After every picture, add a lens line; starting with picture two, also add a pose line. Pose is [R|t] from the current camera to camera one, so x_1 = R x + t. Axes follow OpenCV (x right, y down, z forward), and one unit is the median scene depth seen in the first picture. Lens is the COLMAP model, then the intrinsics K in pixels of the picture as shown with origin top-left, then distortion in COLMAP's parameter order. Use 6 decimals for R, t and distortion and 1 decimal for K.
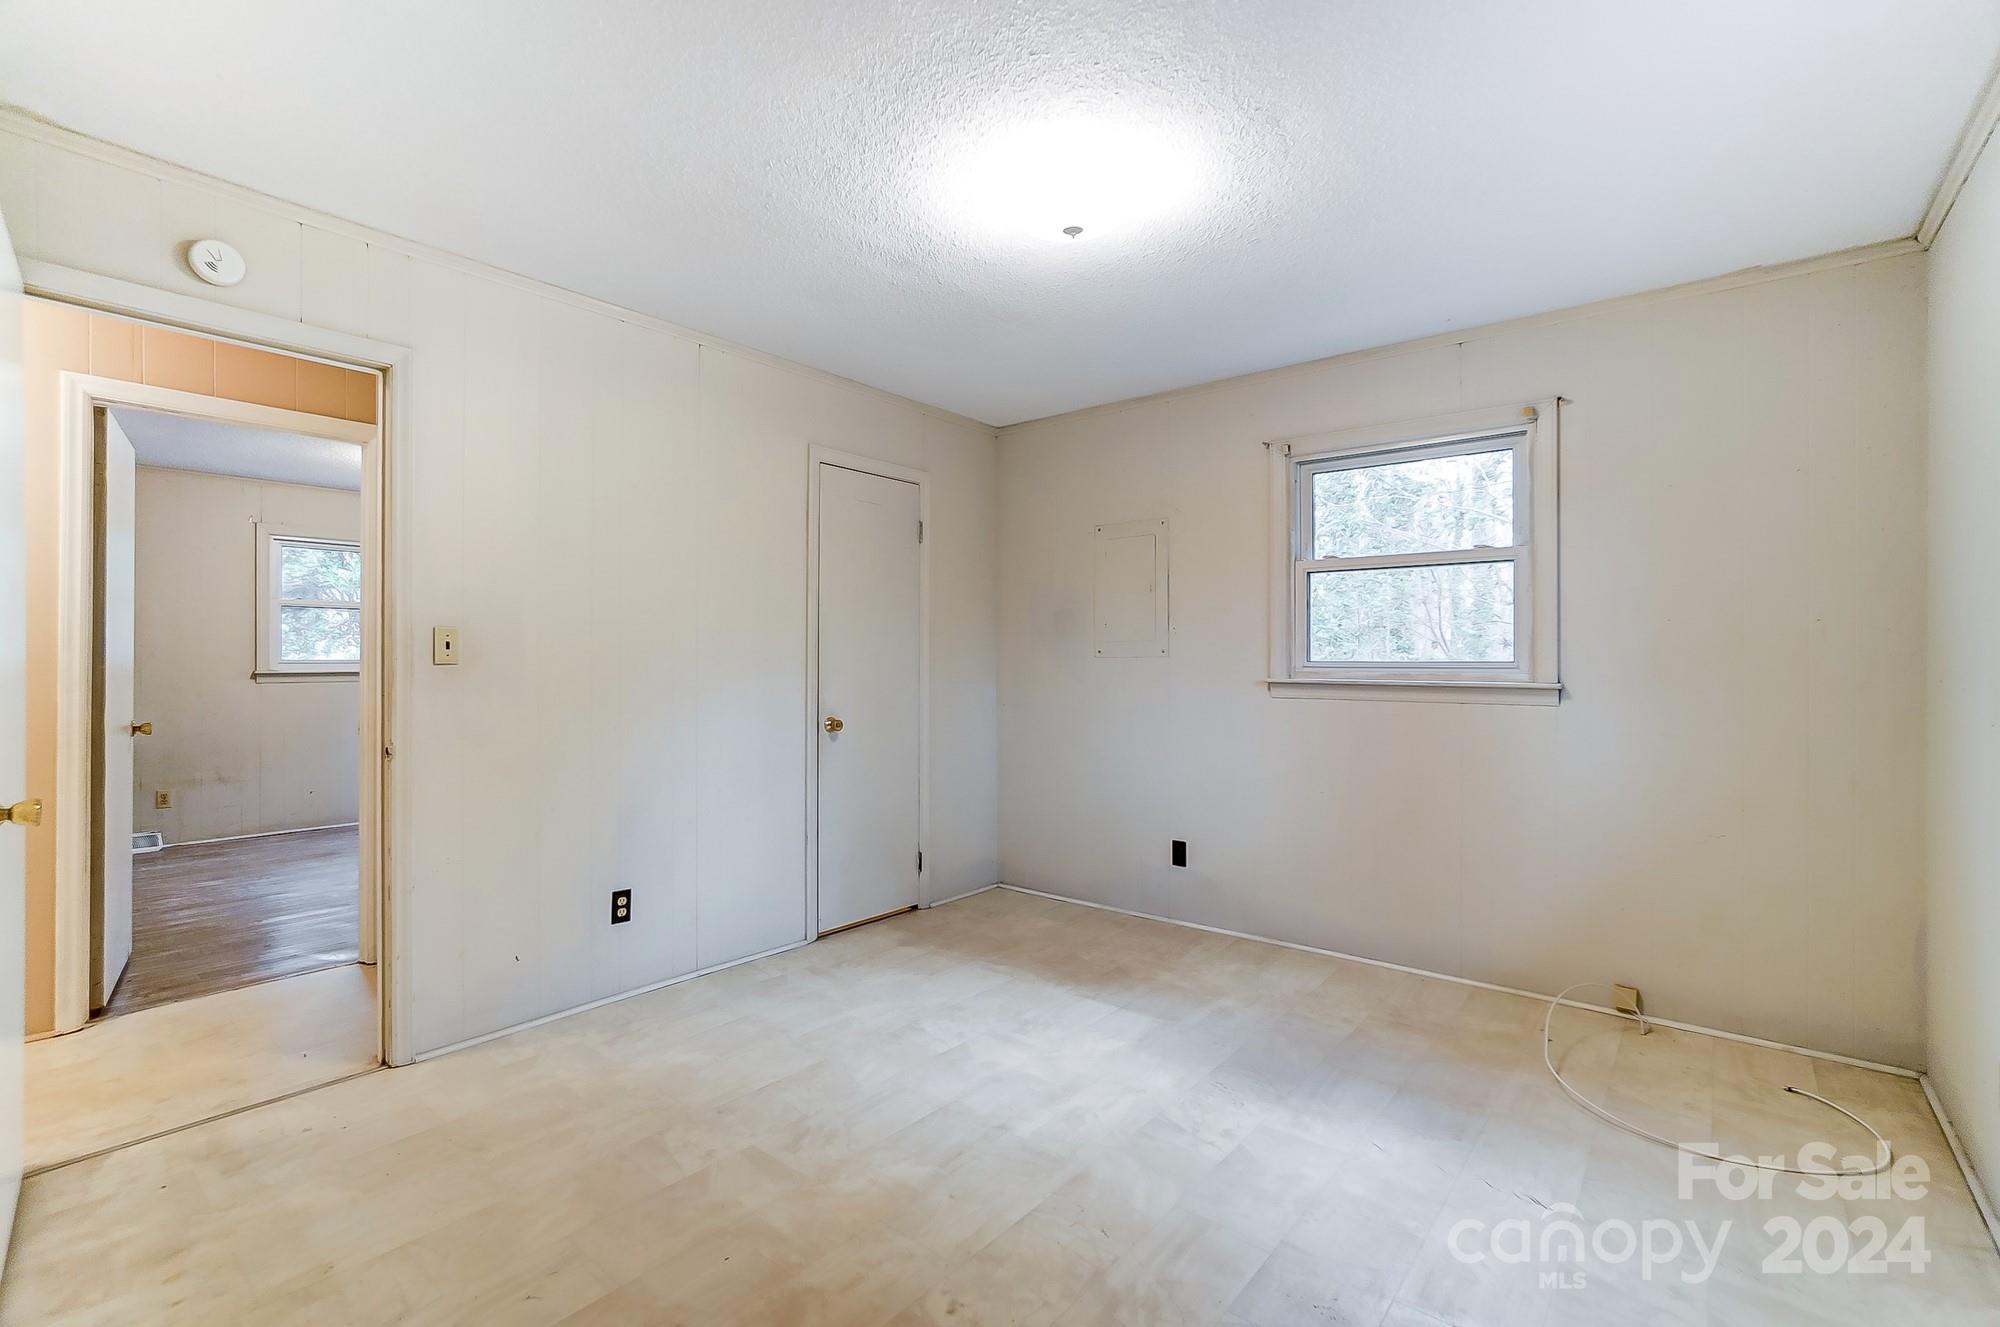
lens RADIAL K [[878.1, 0, 998.1], [0, 878.1, 651.5], [0, 0, 1]] dist [-0.001862, 0.000343]
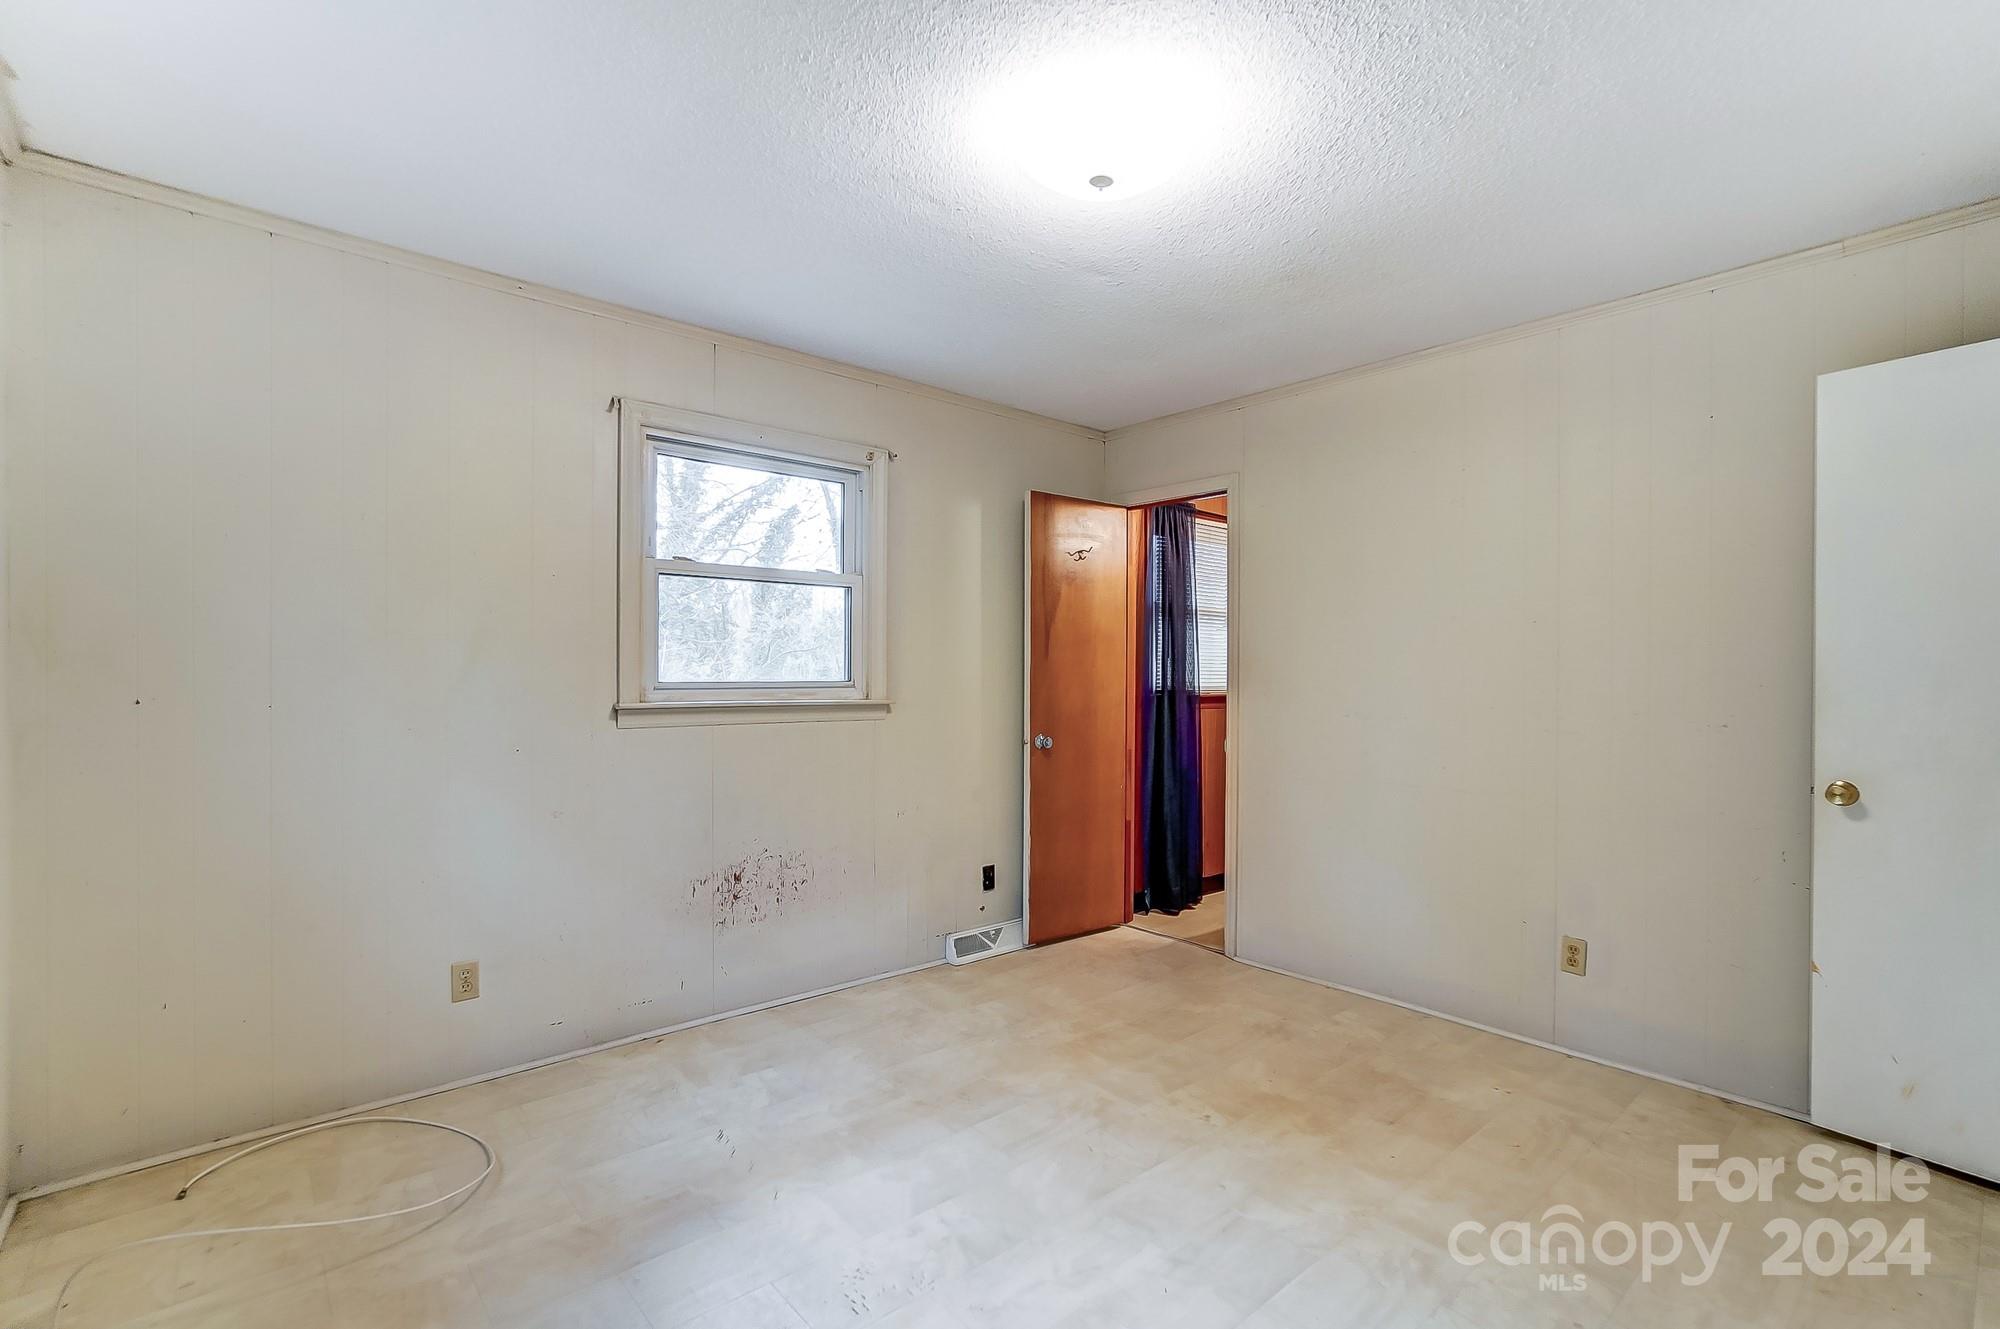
lens RADIAL K [[925.4, 0, 1011.7], [0, 925.4, 677.7], [0, 0, 1]] dist [-0.010804, 0.000498]
pose [[-0.987841, -0.006891, 0.155316, 0.021358], [-0.007296, 0.999971, -0.002040, 0.001656], [-0.155297, -0.003148, -0.987863, 1.457089]]
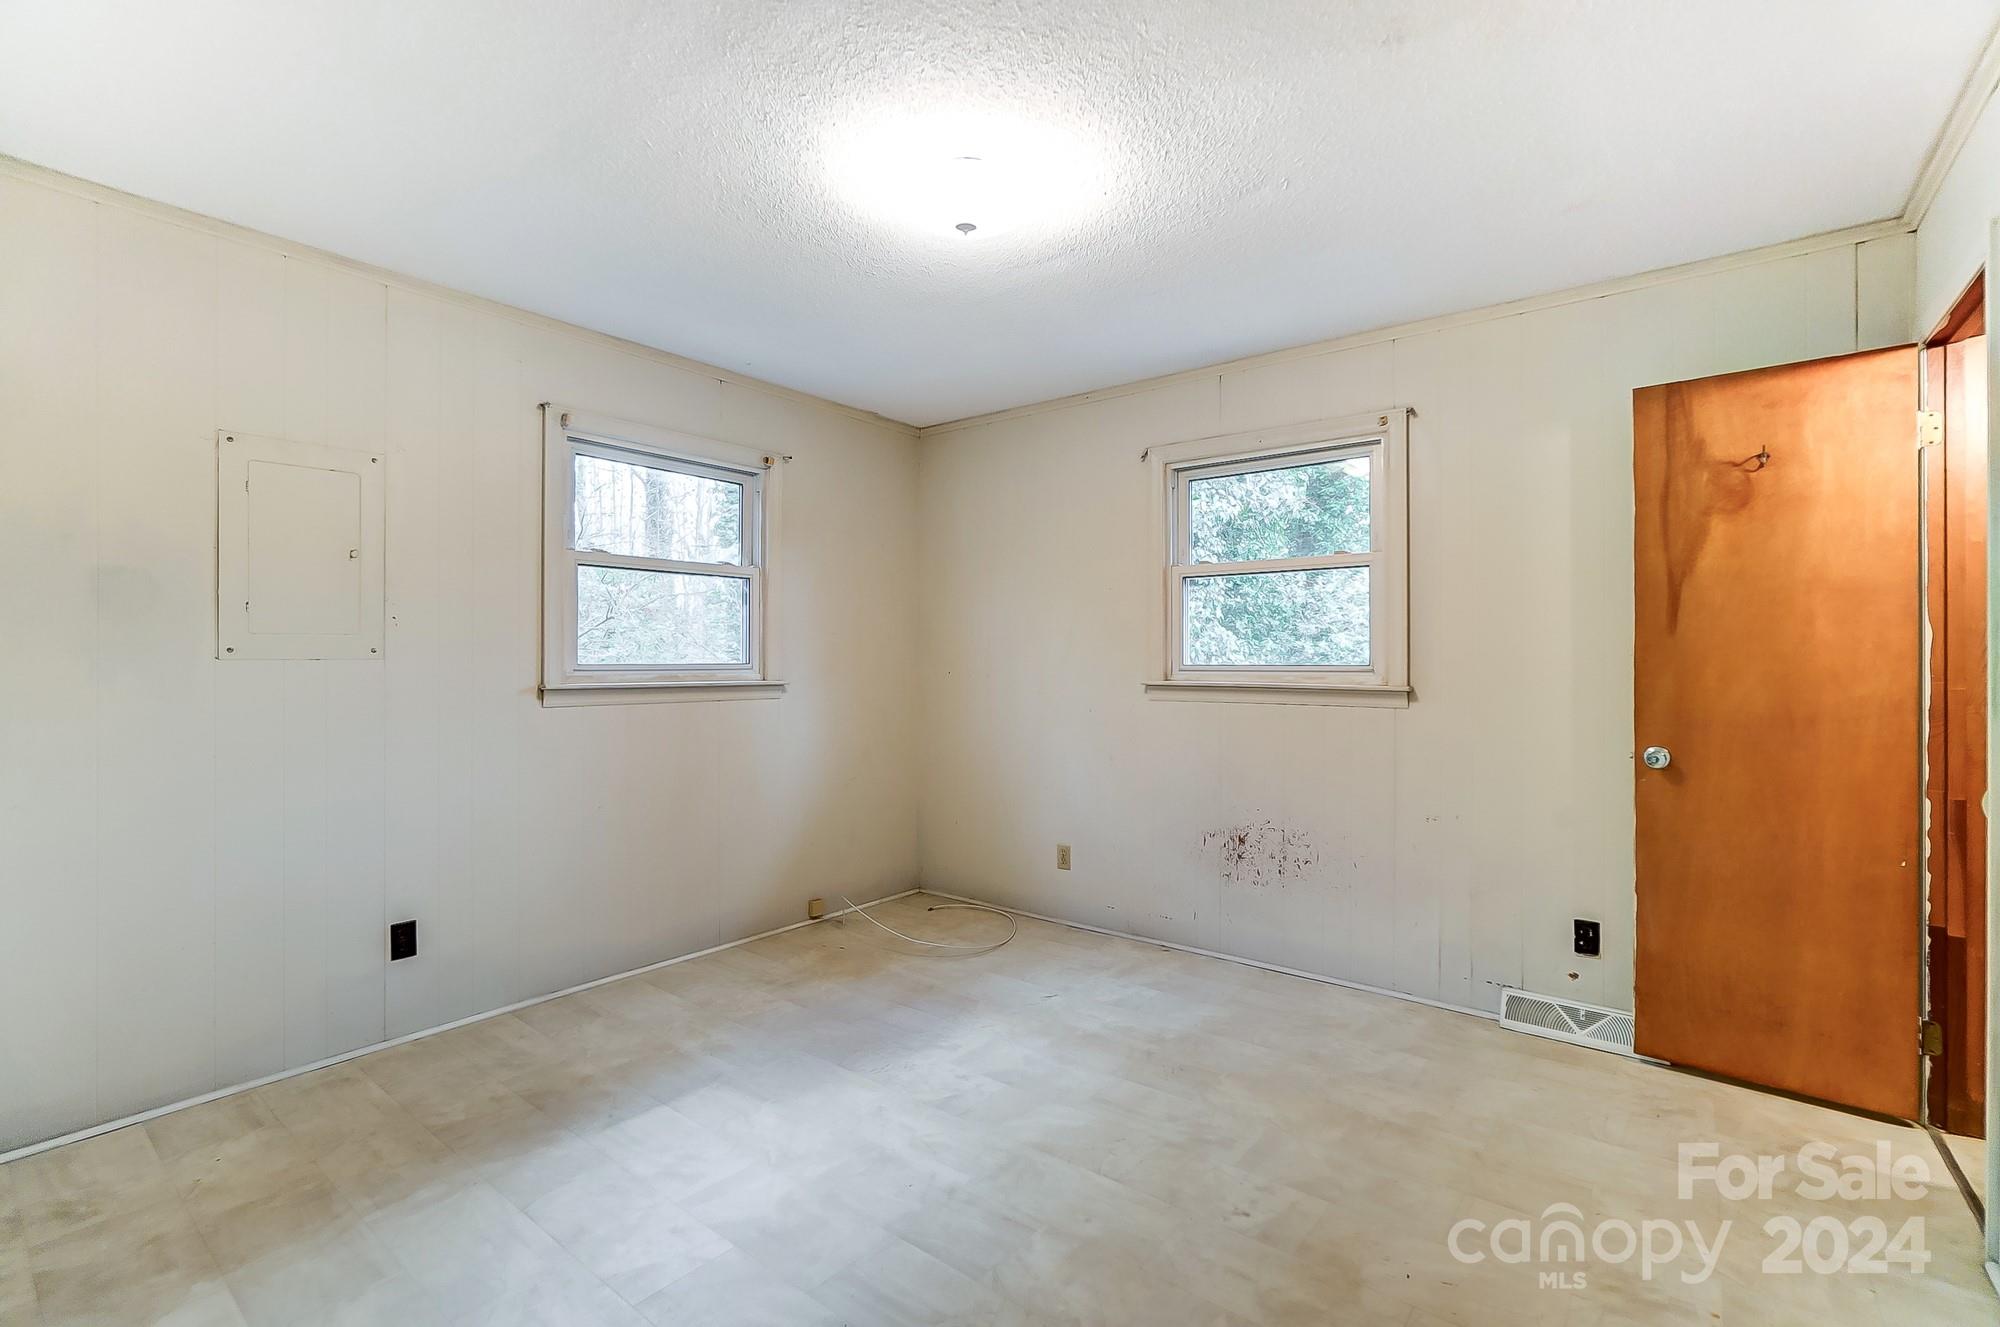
lens RADIAL K [[900.3, 0, 971.7], [0, 900.3, 655.9], [0, 0, 1]] dist [-0.013283, 0.000663]
pose [[0.002374, 0.004603, 0.999987, -0.704131], [-0.009881, 0.999941, -0.004579, 0.003602], [-0.999948, -0.009870, 0.002419, 0.764502]]
